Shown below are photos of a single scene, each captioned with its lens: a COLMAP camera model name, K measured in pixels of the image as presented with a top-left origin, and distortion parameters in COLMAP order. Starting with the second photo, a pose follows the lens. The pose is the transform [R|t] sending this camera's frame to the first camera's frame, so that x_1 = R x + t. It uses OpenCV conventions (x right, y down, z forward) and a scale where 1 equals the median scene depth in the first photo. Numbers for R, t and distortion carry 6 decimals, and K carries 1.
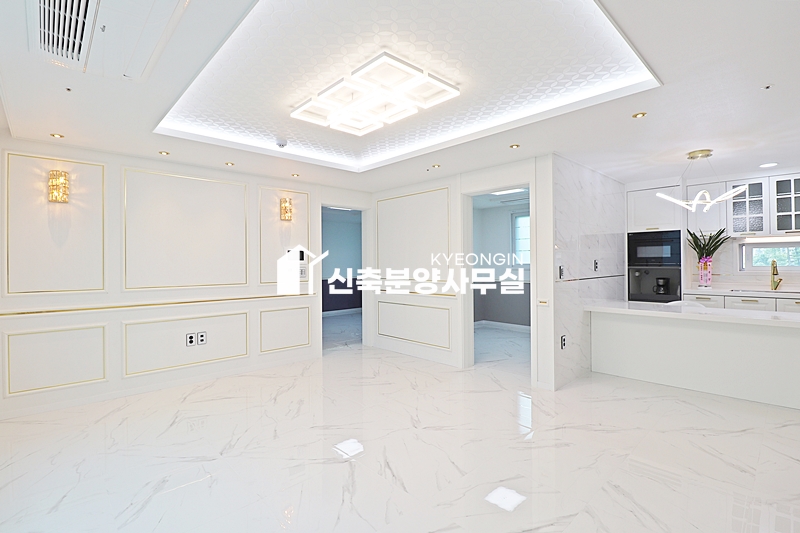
lens RADIAL K [[374.8, 0, 400.0], [0, 374.8, 262.6], [0, 0, 1]] dist [-0.000777, -0.015356]
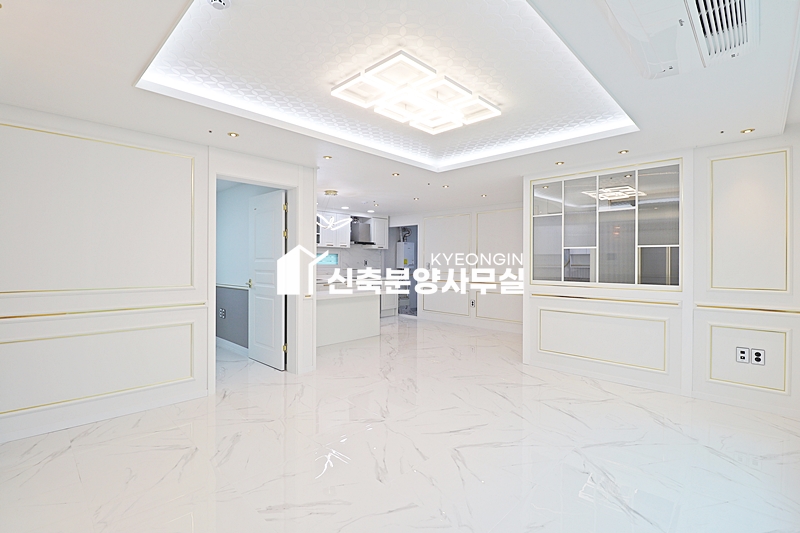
lens RADIAL K [[374.8, 0, 400.0], [0, 374.8, 262.6], [0, 0, 1]] dist [-0.000777, -0.015356]
pose [[-0.031975, 0.002555, 0.999485, -0.825583], [-0.004997, 0.999984, -0.002716, 0.006630], [-0.999476, -0.005081, -0.031961, 0.825961]]
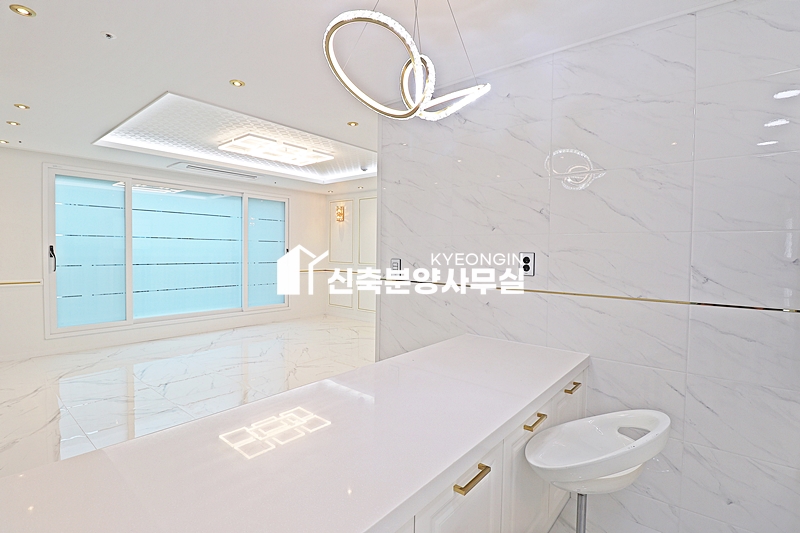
lens RADIAL K [[387.5, 0, 401.8], [0, 387.5, 262.0], [0, 0, 1]] dist [0.001082, -0.016769]
pose [[0.115849, 0.036750, -0.992587, 1.273600], [-0.011105, 0.999301, 0.035703, -0.008582], [0.993205, 0.006887, 0.116176, 1.019265]]
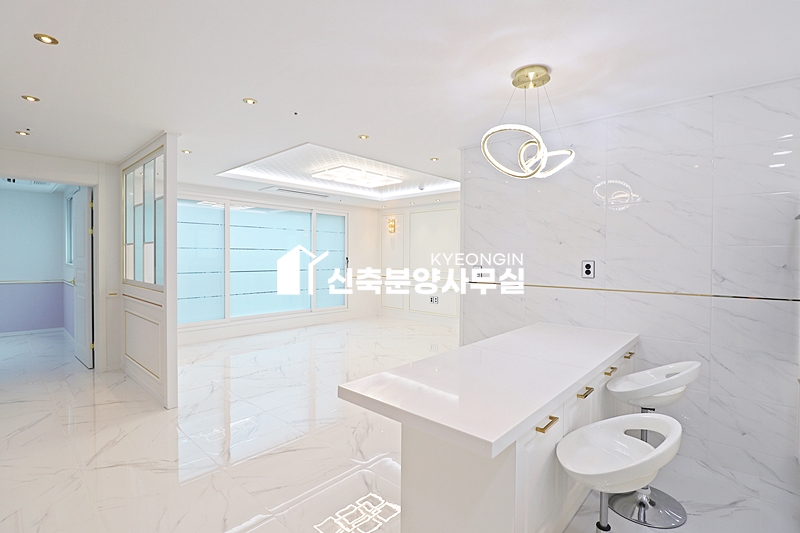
lens RADIAL K [[383.3, 0, 399.7], [0, 383.3, 261.4], [0, 0, 1]] dist [0.000208, -0.017042]
pose [[0.066639, 0.018426, -0.997607, 1.485433], [-0.003195, 0.999828, 0.018254, -0.016530], [0.997772, 0.001971, 0.066686, 0.824282]]
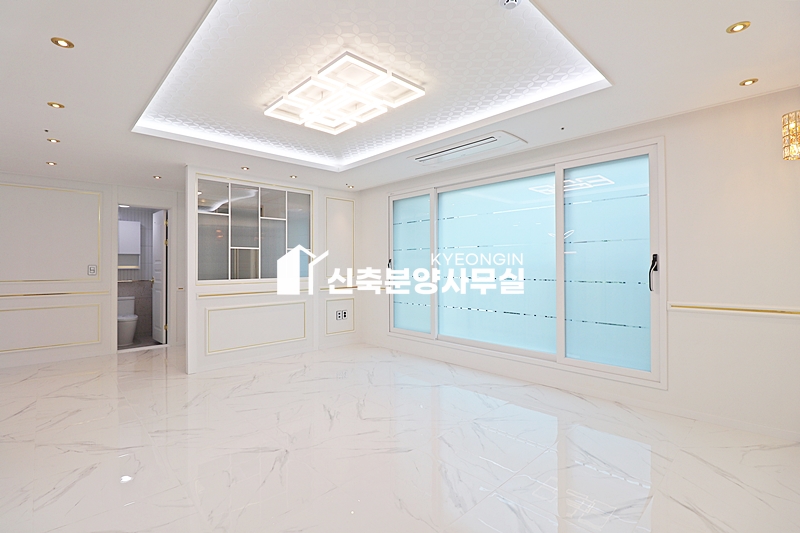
lens RADIAL K [[374.8, 0, 400.0], [0, 374.8, 262.6], [0, 0, 1]] dist [-0.000777, -0.015356]
pose [[-0.999917, 0.012601, -0.002505, -0.182024], [0.012617, 0.999900, -0.006394, 0.020201], [0.002424, -0.006425, -0.999976, 1.544586]]
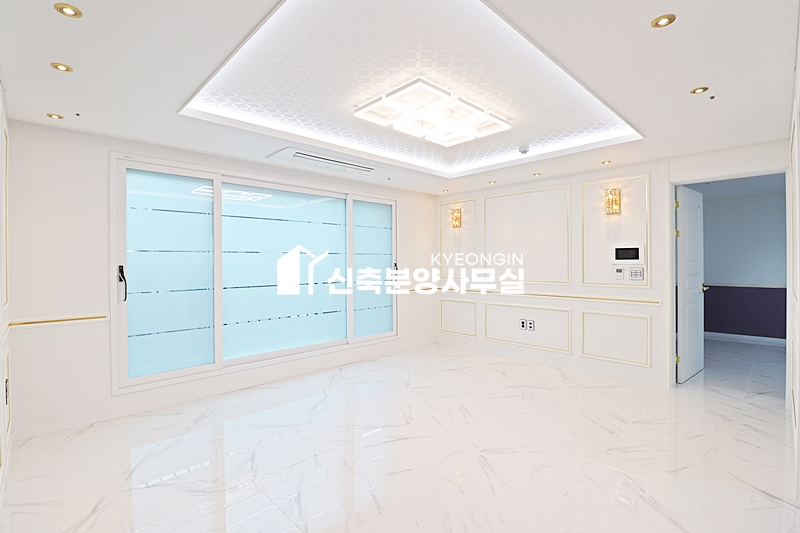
lens RADIAL K [[374.8, 0, 400.0], [0, 374.8, 262.6], [0, 0, 1]] dist [-0.000777, -0.015356]
pose [[0.009358, 0.008744, -0.999918, 0.770568], [0.008342, 0.999926, 0.008822, -0.013840], [0.999921, -0.008424, 0.009284, 0.670003]]
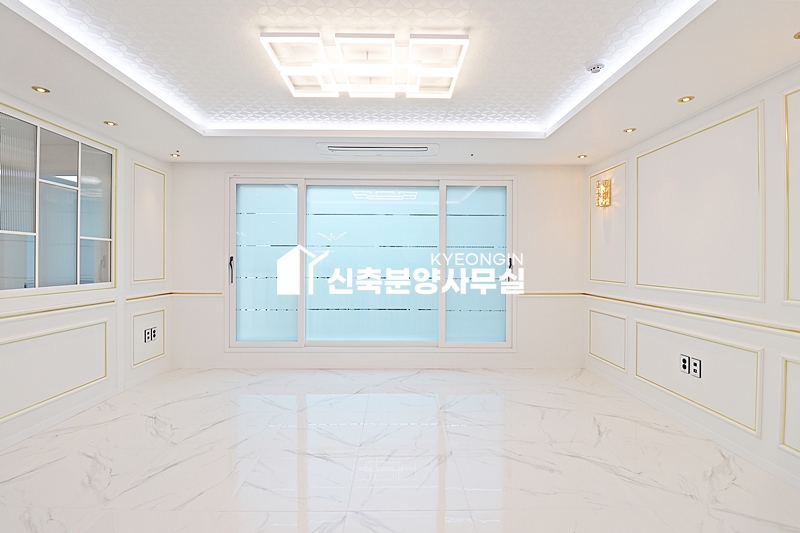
lens RADIAL K [[374.8, 0, 400.0], [0, 374.8, 262.6], [0, 0, 1]] dist [-0.000777, -0.015356]
pose [[-0.680019, 0.006541, -0.733165, 0.381304], [0.001336, 0.999970, 0.007683, 0.006914], [0.733193, 0.004246, -0.680007, 1.244218]]
